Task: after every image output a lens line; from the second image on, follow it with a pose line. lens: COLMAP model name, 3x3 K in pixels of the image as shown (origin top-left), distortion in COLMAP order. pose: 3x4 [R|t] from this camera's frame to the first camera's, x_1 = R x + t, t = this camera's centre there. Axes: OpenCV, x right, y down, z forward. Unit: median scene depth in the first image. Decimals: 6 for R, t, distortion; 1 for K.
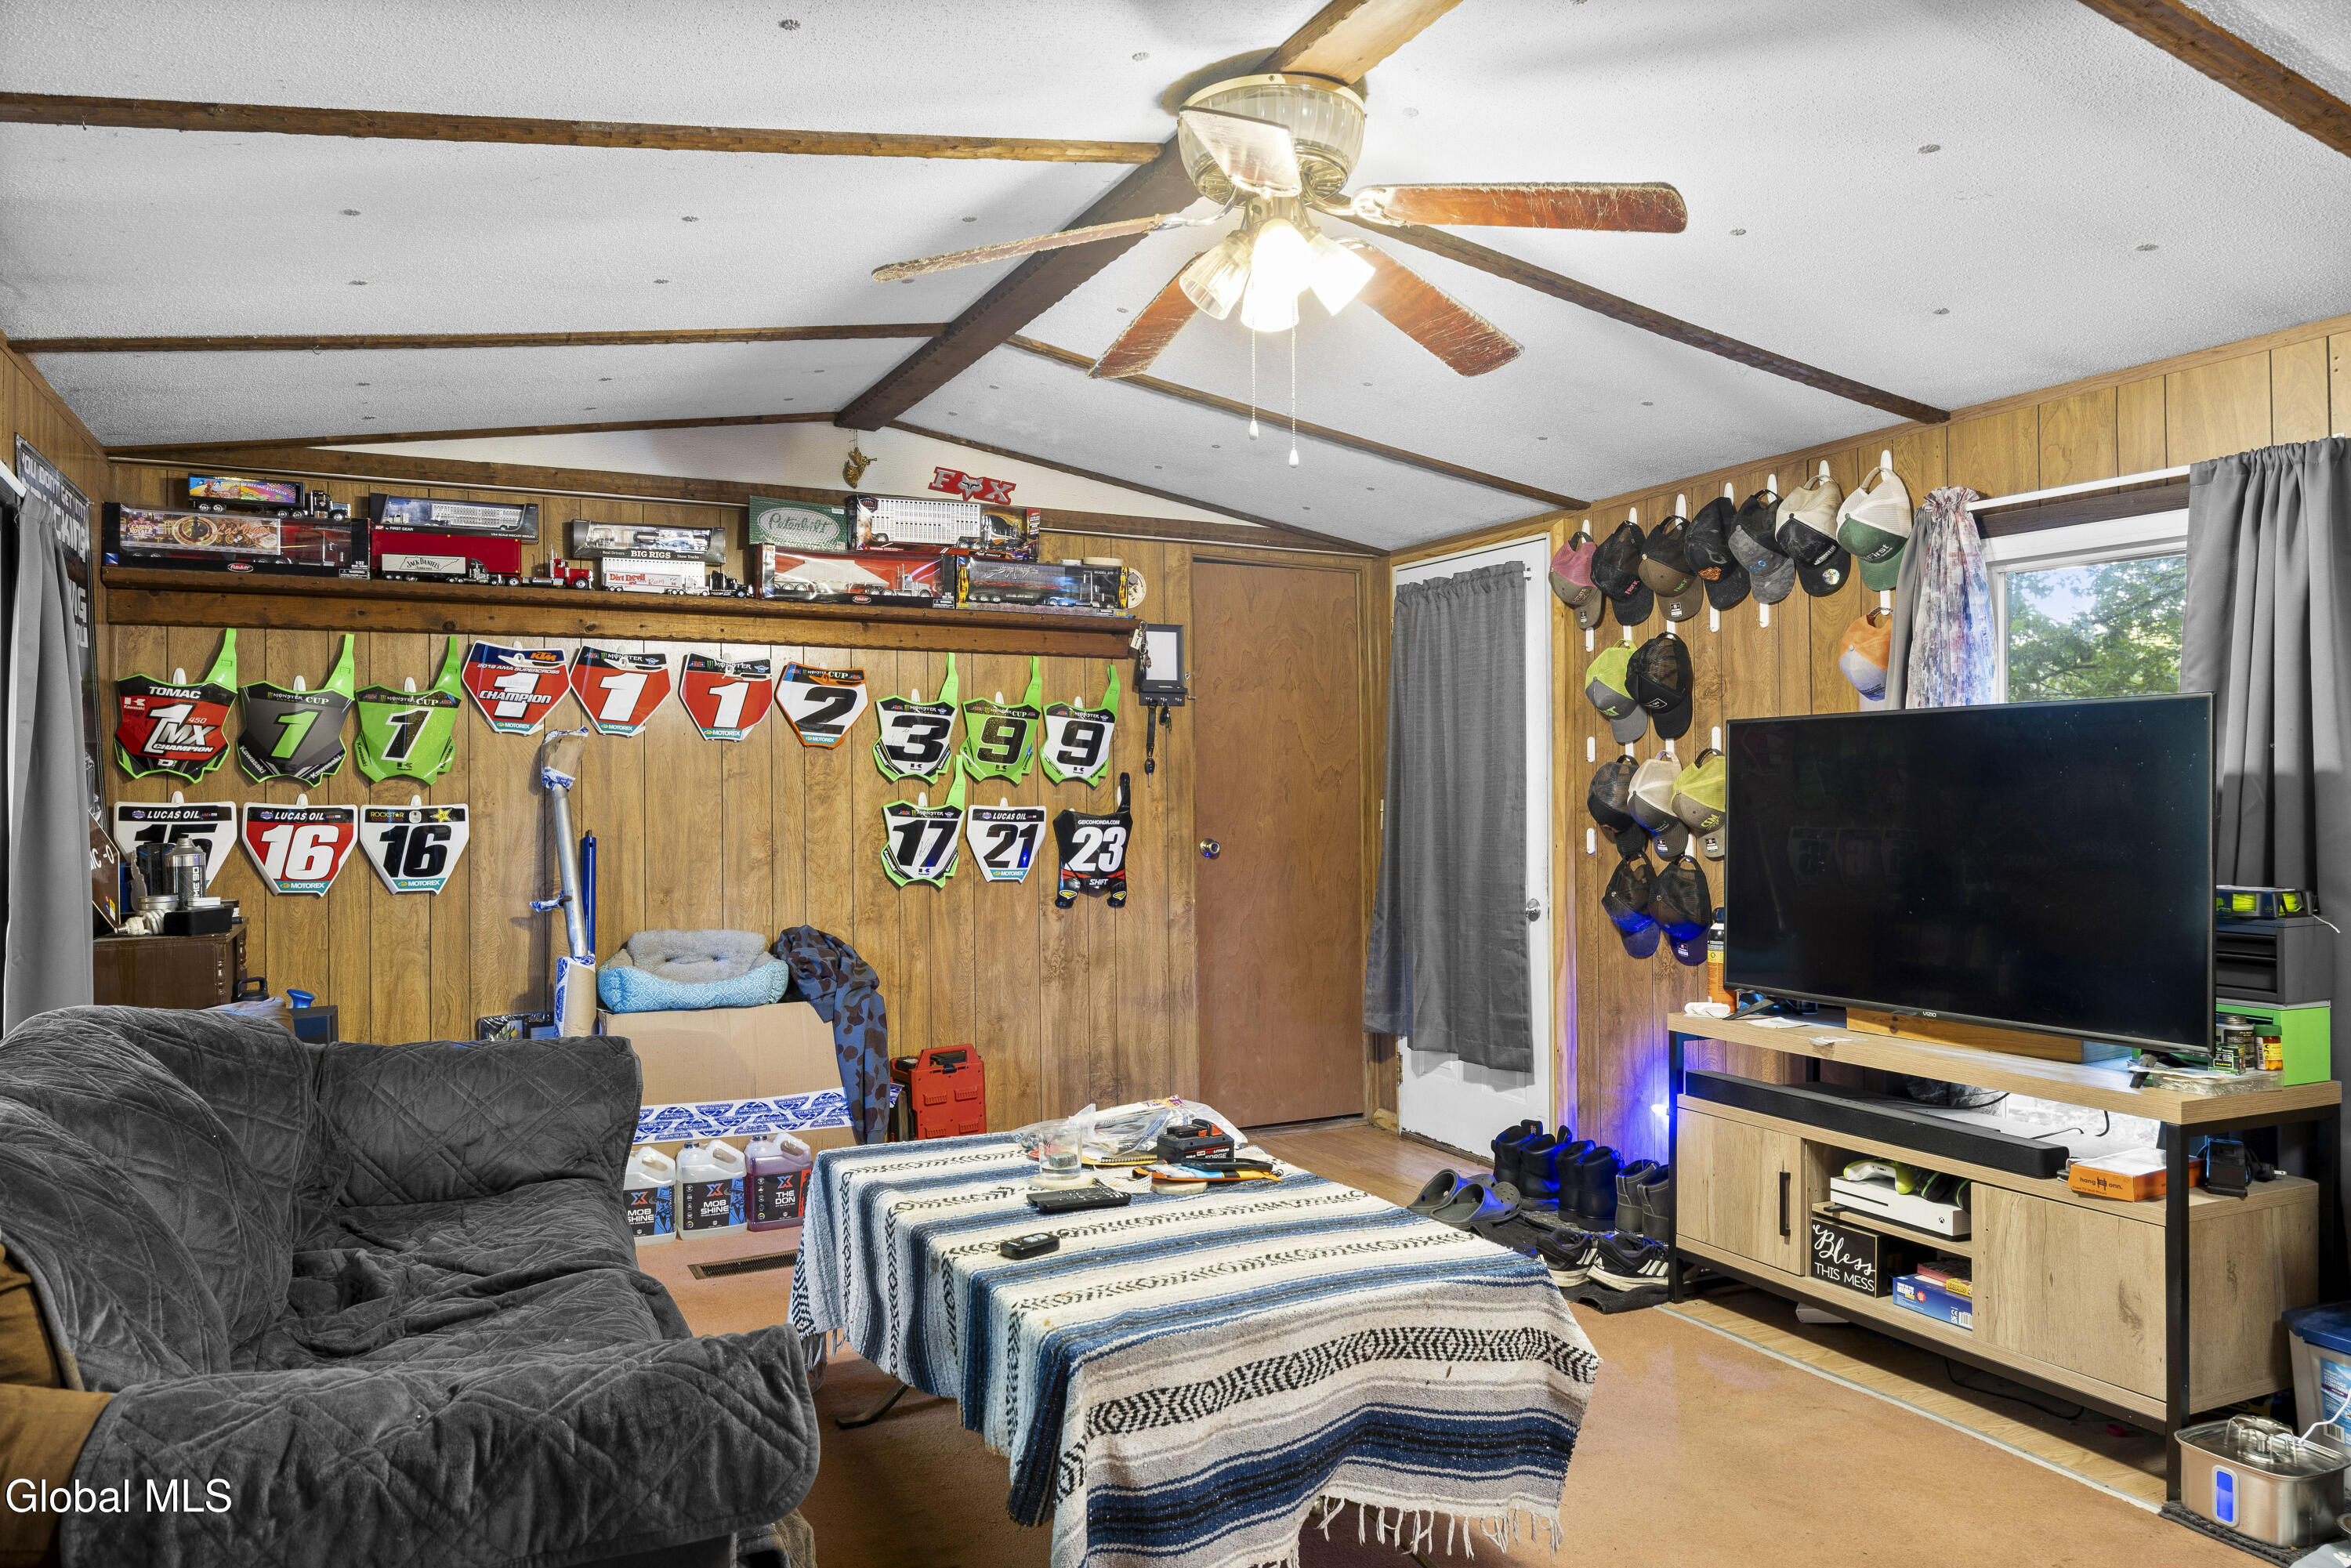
lens RADIAL K [[1548.9, 0, 1172.4], [0, 1548.9, 790.3], [0, 0, 1]] dist [-0.008195, 0.001385]
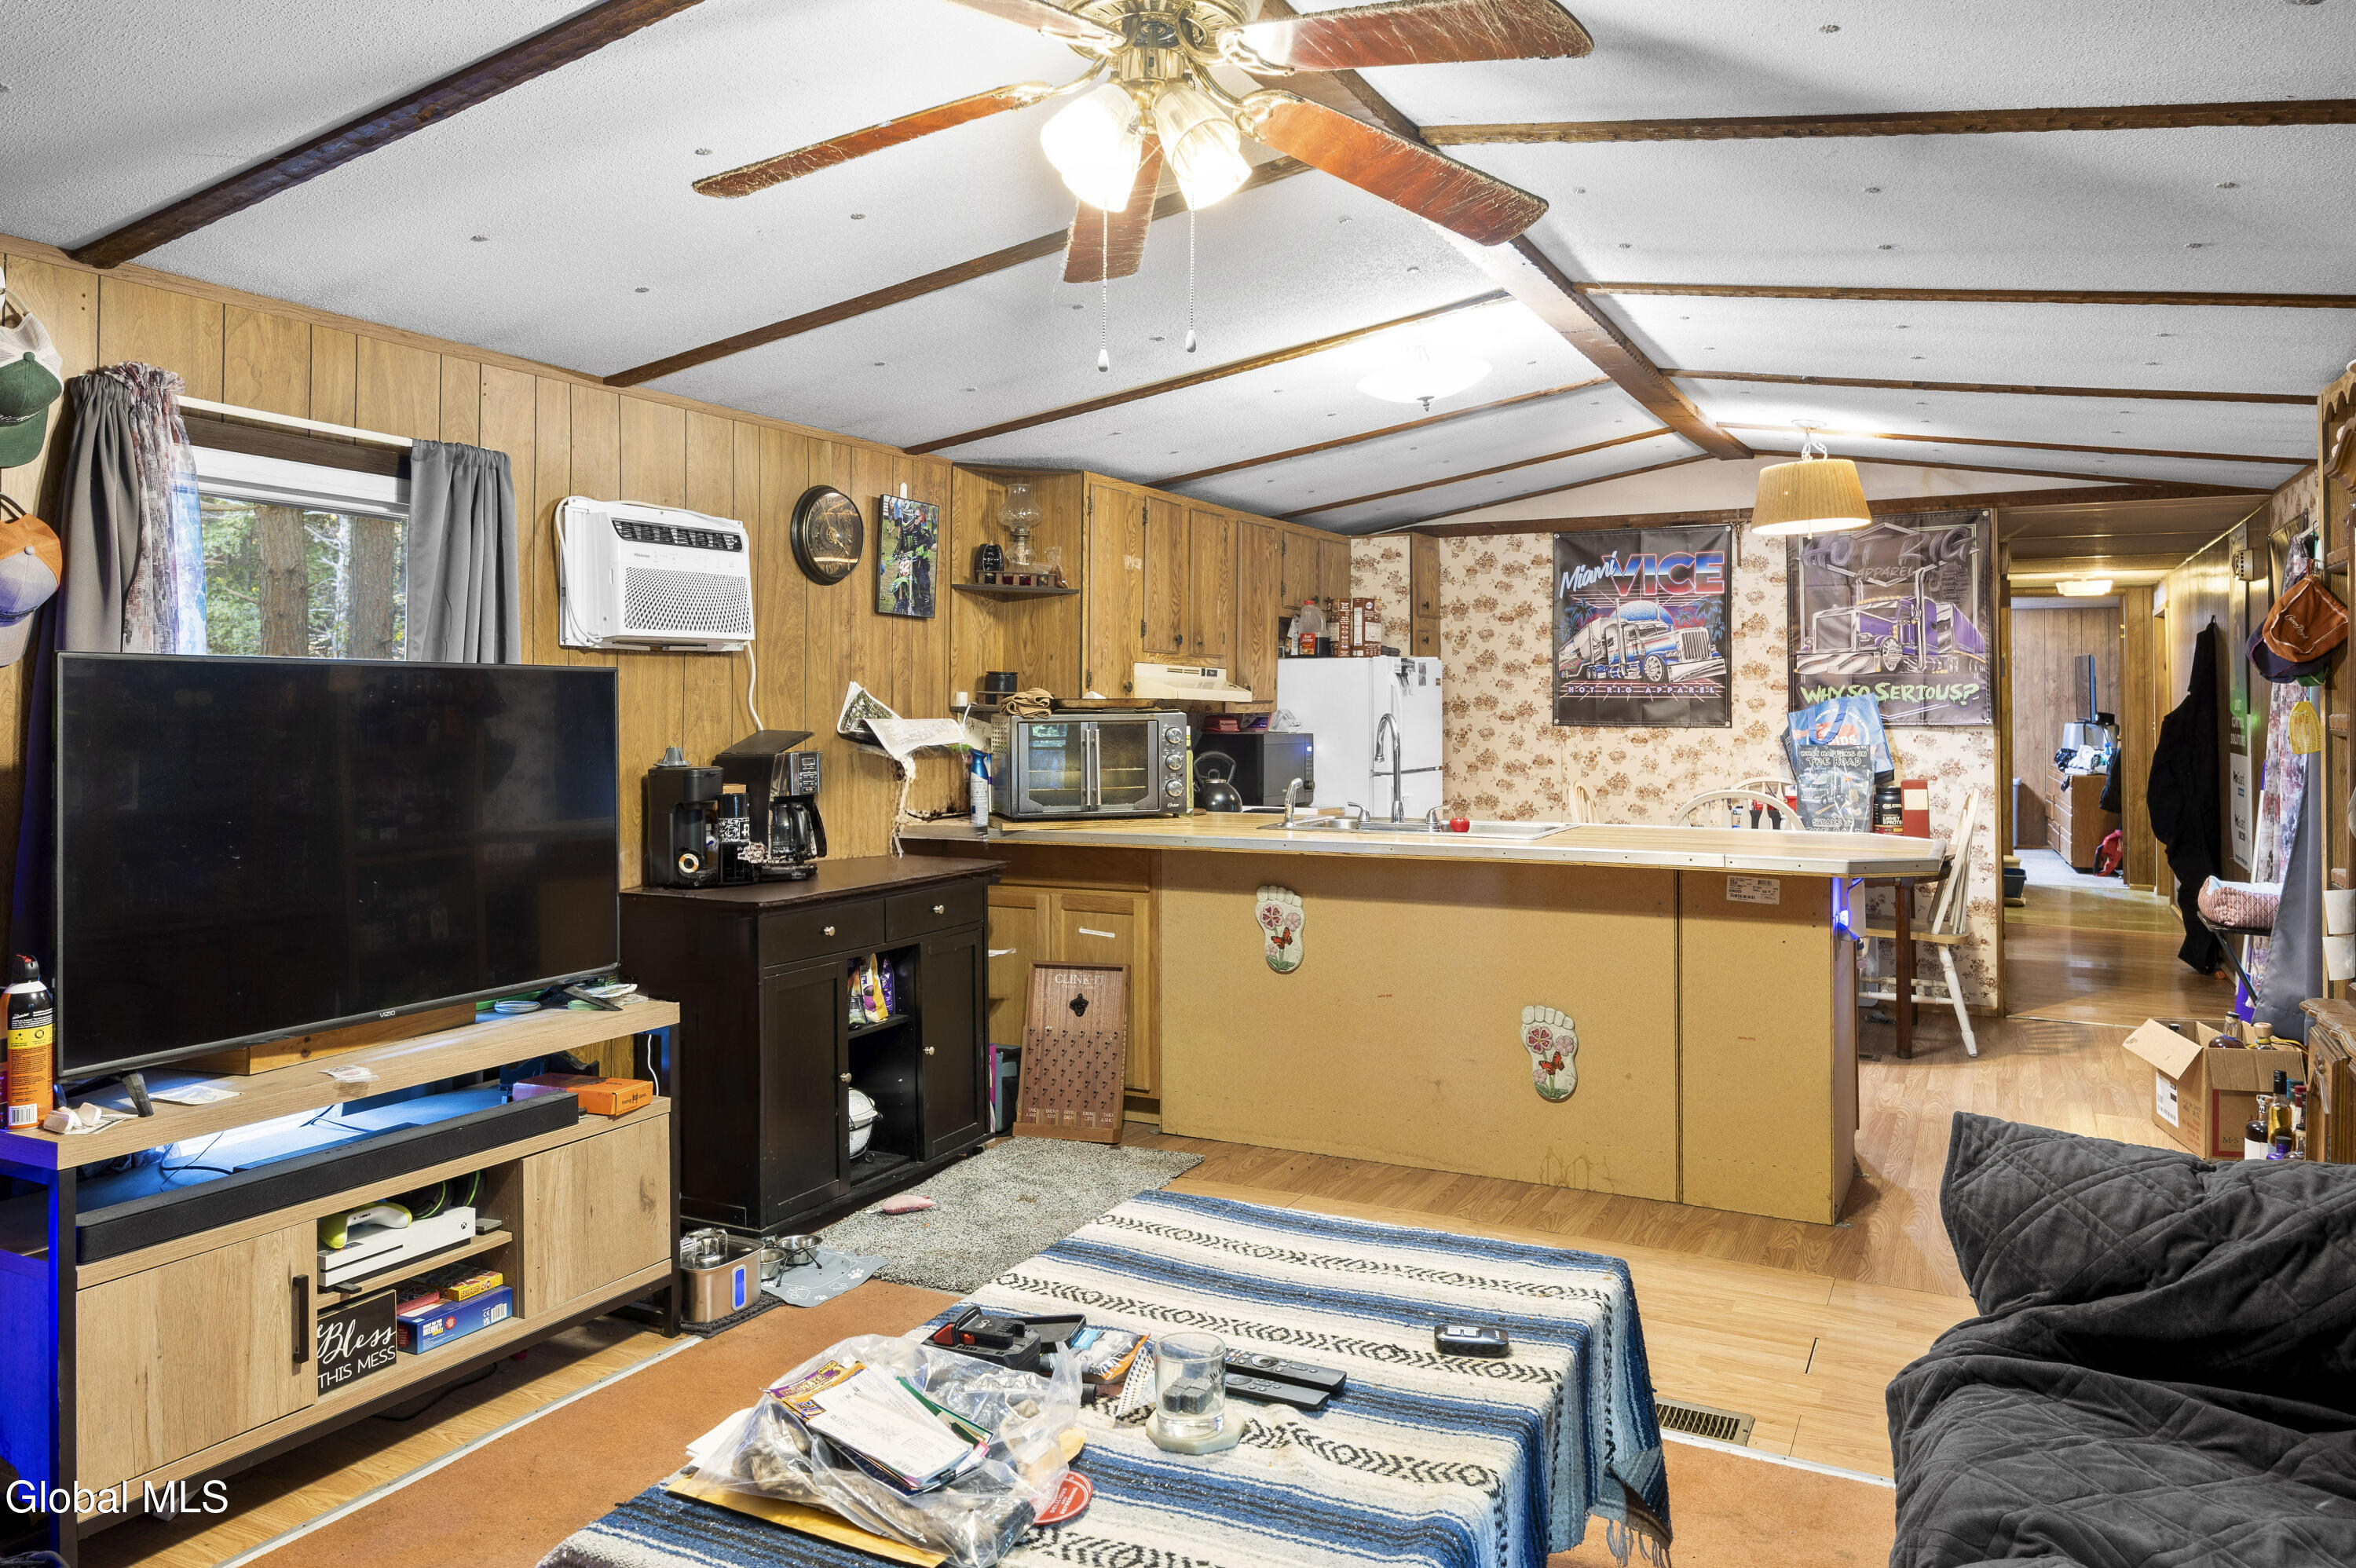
lens RADIAL K [[1552.1, 0, 1174.0], [0, 1552.1, 688.0], [0, 0, 1]] dist [-0.008195, 0.001385]
pose [[-0.582735, 0.014791, 0.812528, -0.347611], [-0.000559, 0.999827, -0.018601, -0.015939], [-0.812662, -0.011294, -0.582626, 0.839771]]
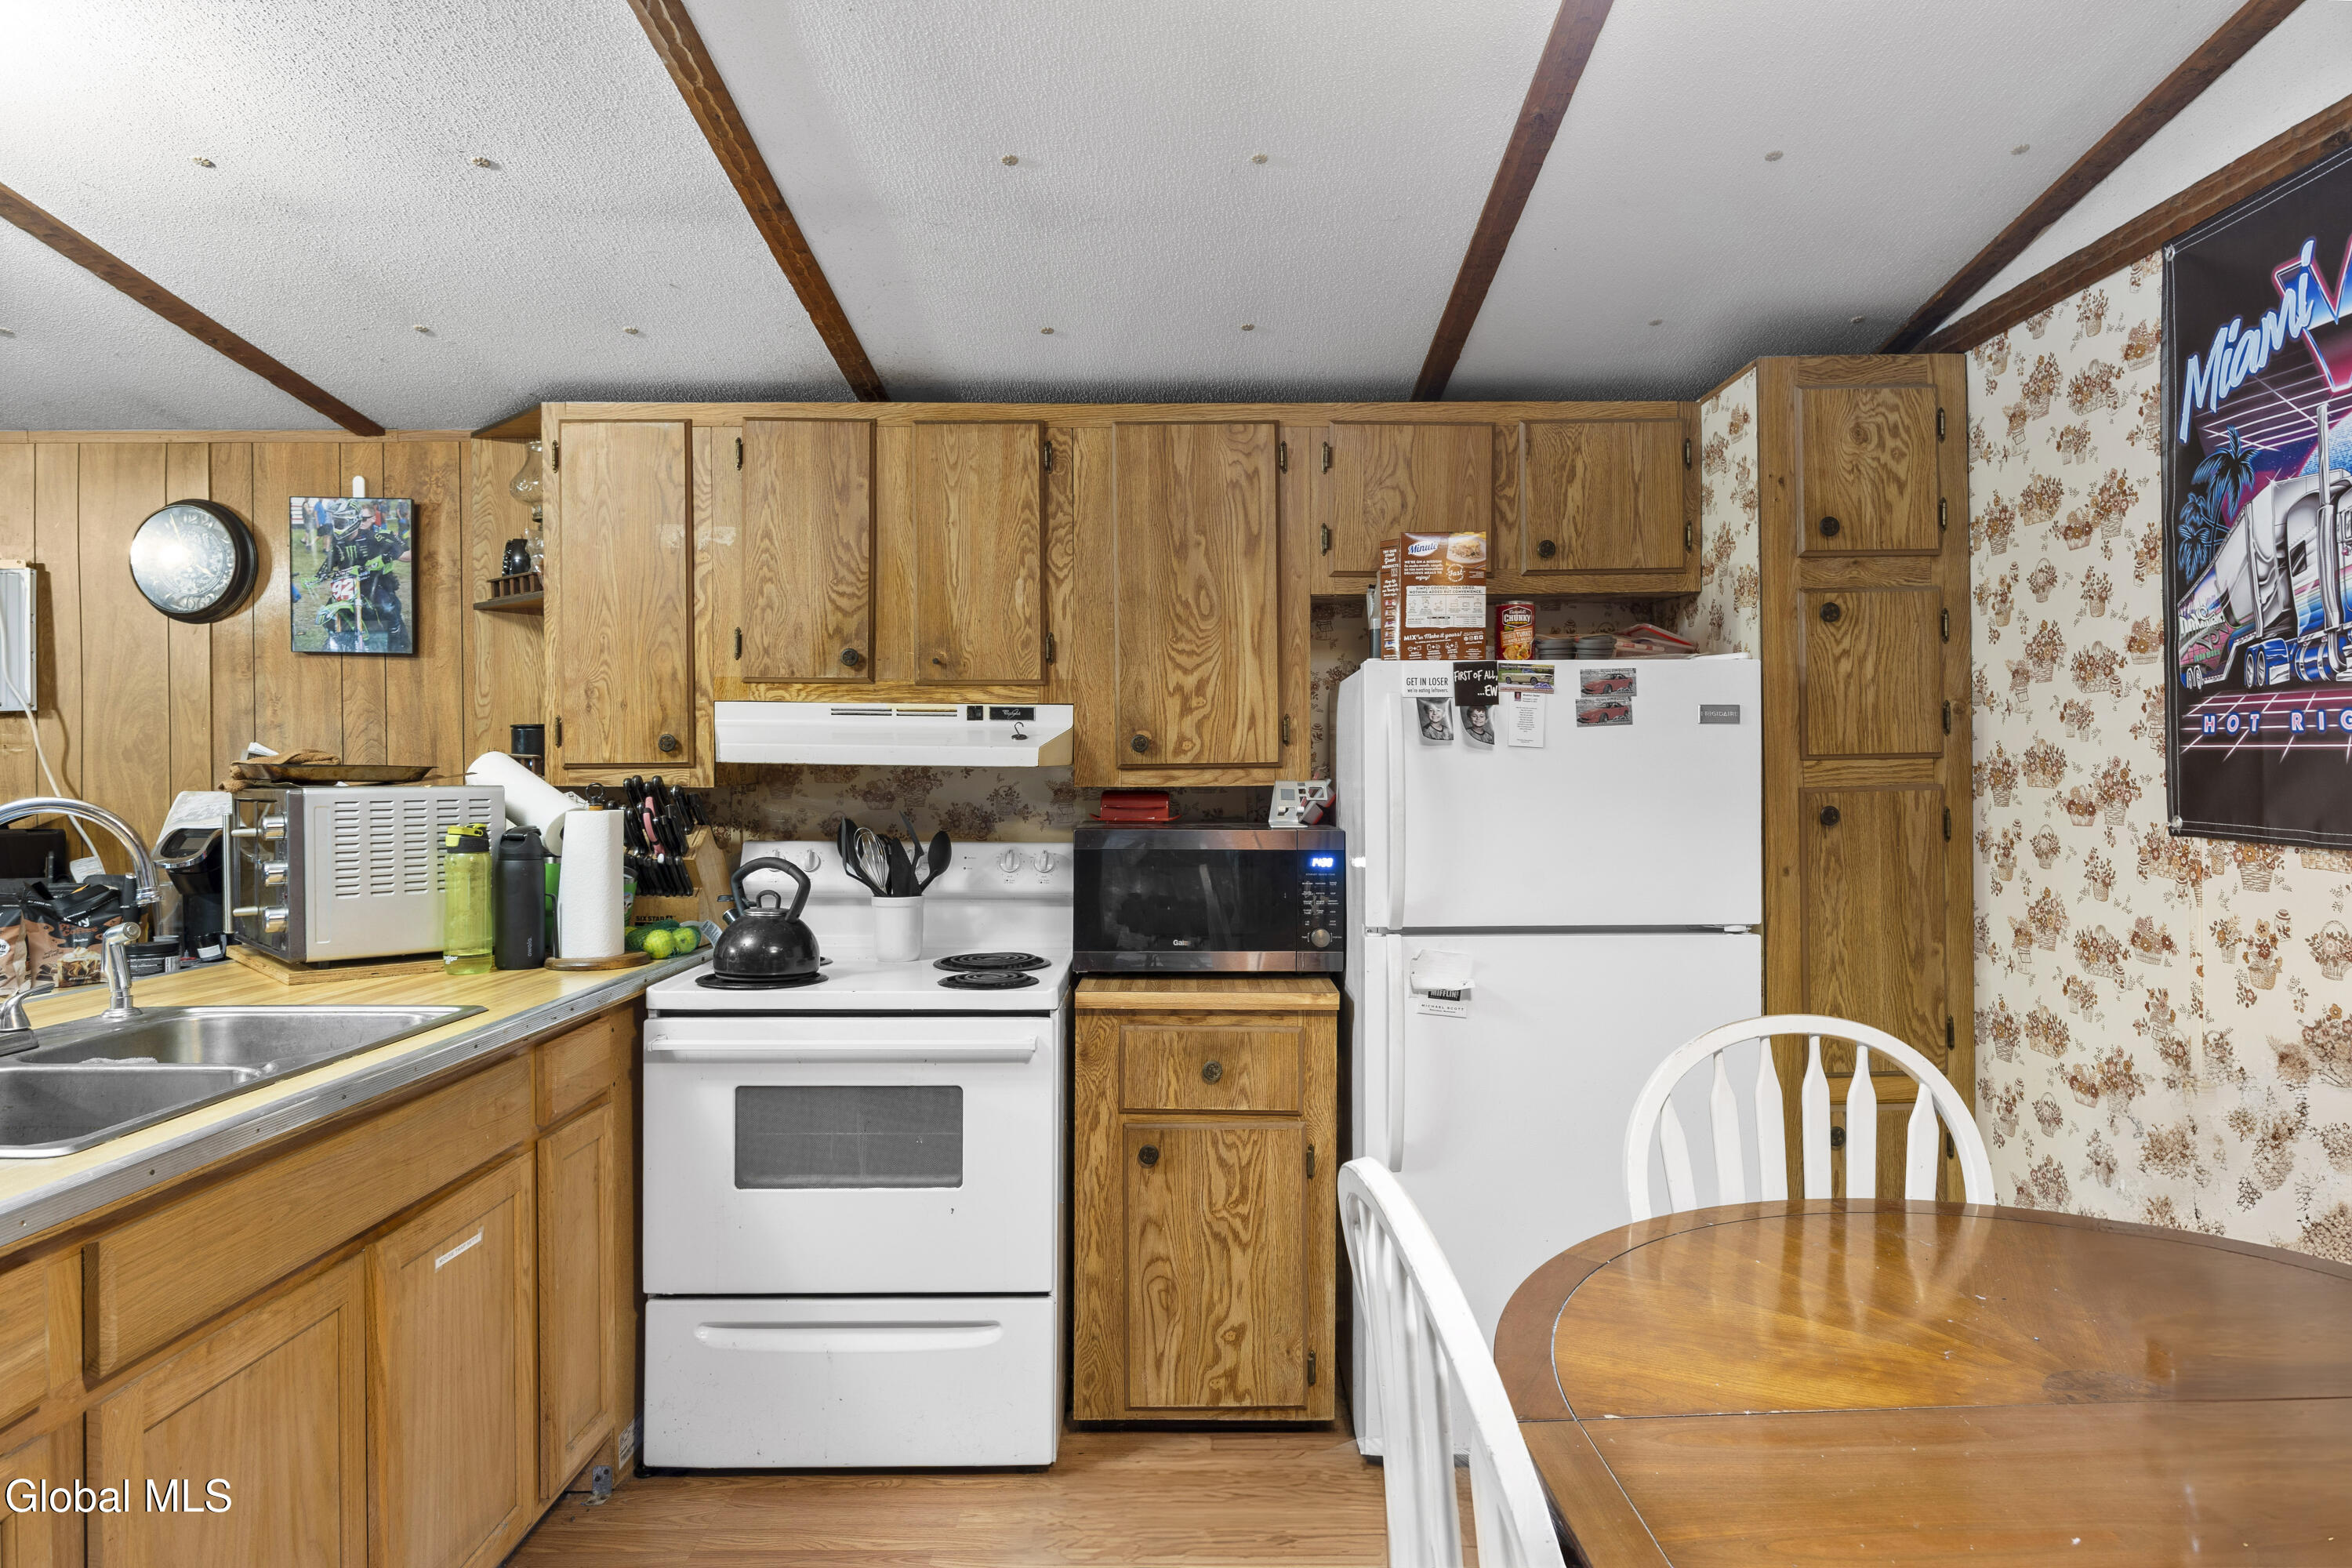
lens RADIAL K [[1368.6, 0, 1182.0], [0, 1368.6, 768.9], [0, 0, 1]] dist [-0.008448, -0.003166]
pose [[0.423760, 0.000273, 0.905774, 0.190486], [-0.004460, 0.999988, 0.001785, -0.029502], [-0.905763, -0.004796, 0.423757, -0.359513]]
